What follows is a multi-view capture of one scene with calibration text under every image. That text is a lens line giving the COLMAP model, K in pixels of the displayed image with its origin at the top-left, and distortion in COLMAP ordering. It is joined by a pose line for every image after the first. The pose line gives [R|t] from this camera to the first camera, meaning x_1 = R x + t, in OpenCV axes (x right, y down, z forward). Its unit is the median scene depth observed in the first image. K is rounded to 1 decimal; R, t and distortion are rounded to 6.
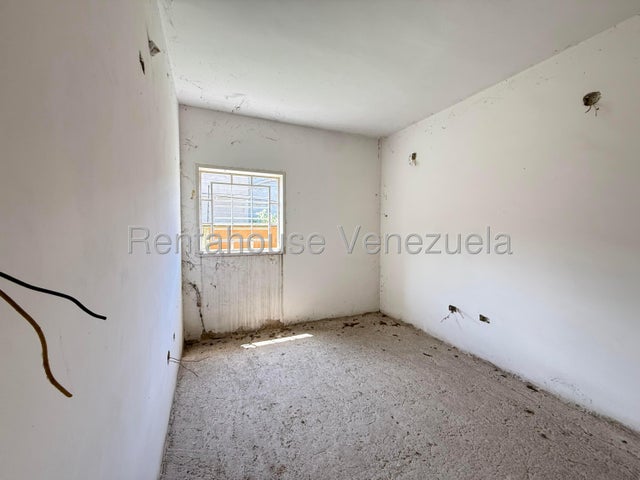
lens RADIAL K [[256.1, 0, 320.0], [0, 256.1, 240.0], [0, 0, 1]] dist [-0.000577, -0.000066]
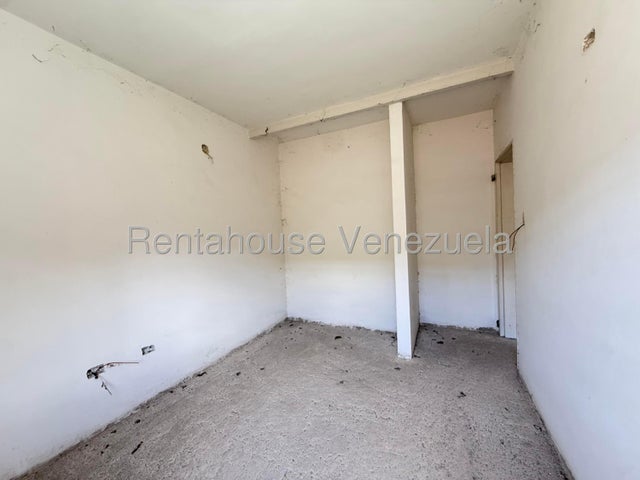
lens RADIAL K [[256.1, 0, 320.0], [0, 256.1, 240.0], [0, 0, 1]] dist [-0.000577, -0.000066]
pose [[-0.628300, 0.003589, 0.777963, -0.486833], [0.091300, 0.993419, 0.069153, -0.068218], [-0.772596, 0.114477, -0.624493, 1.445631]]
